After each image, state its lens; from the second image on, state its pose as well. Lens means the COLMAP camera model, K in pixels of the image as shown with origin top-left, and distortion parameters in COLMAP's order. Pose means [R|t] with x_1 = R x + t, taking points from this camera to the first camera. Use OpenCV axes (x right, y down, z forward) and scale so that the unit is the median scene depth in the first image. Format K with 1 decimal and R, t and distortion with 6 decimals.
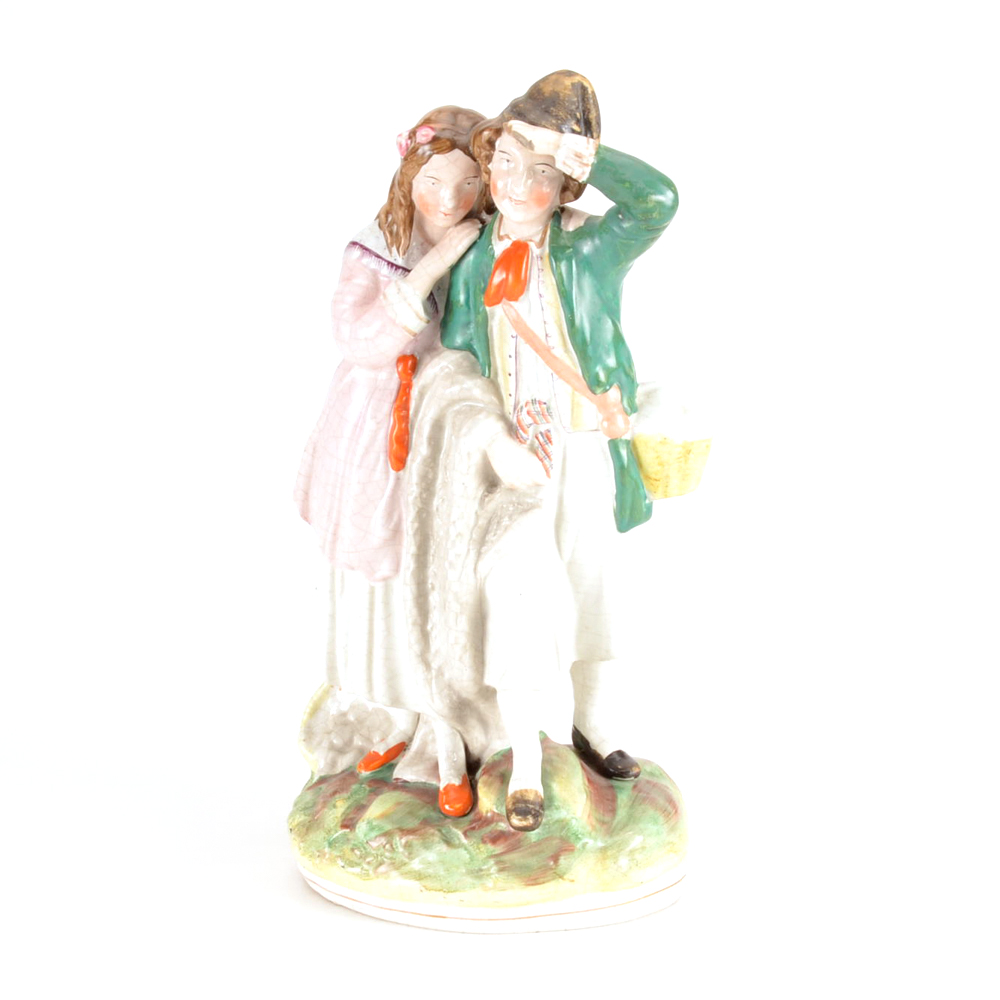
lens RADIAL K [[3810.4, 0, 501.2], [0, 3810.4, 501.2], [0, 0, 1]] dist [-0.255404, 0.000000]
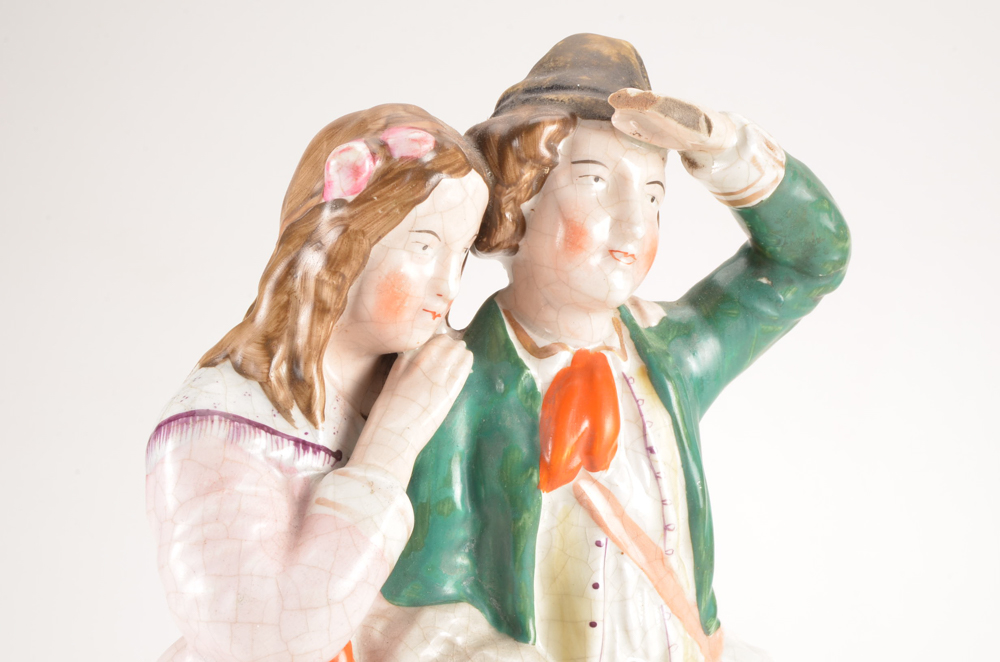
lens RADIAL K [[1859.2, 0, 499.4], [0, 1859.2, 330.6], [0, 0, 1]] dist [-0.217865, 0.000000]
pose [[0.635730, -0.022298, 0.771590, -0.187643], [0.233952, 0.958133, -0.165069, -0.032591], [-0.735605, 0.285454, 0.614330, 0.839931]]
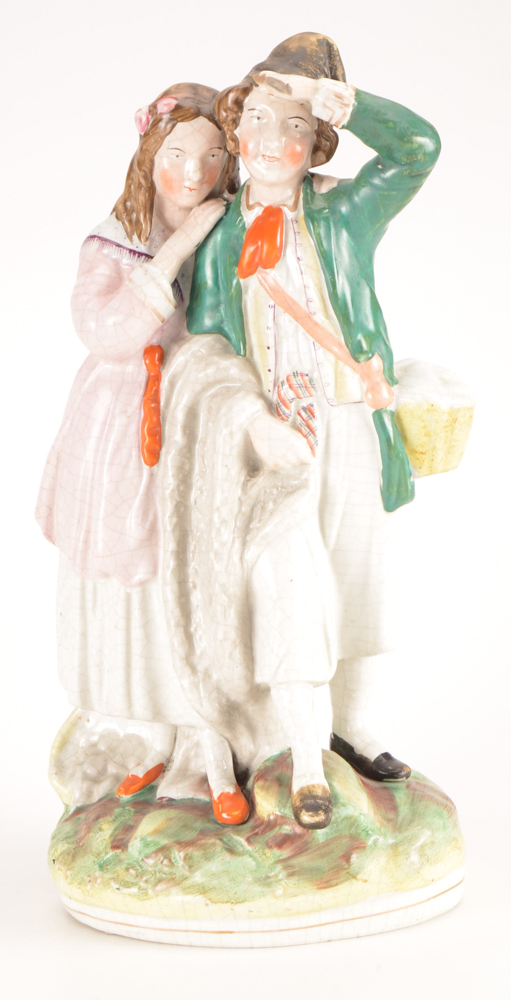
lens RADIAL K [[2321.0, 0, 248.2], [0, 2321.0, 491.5], [0, 0, 1]] dist [-0.093458, 0.000000]
pose [[0.991390, -0.056704, 0.118027, -0.073130], [0.073327, 0.987198, -0.141648, 0.084080], [-0.108484, 0.149083, 0.982856, 0.424658]]
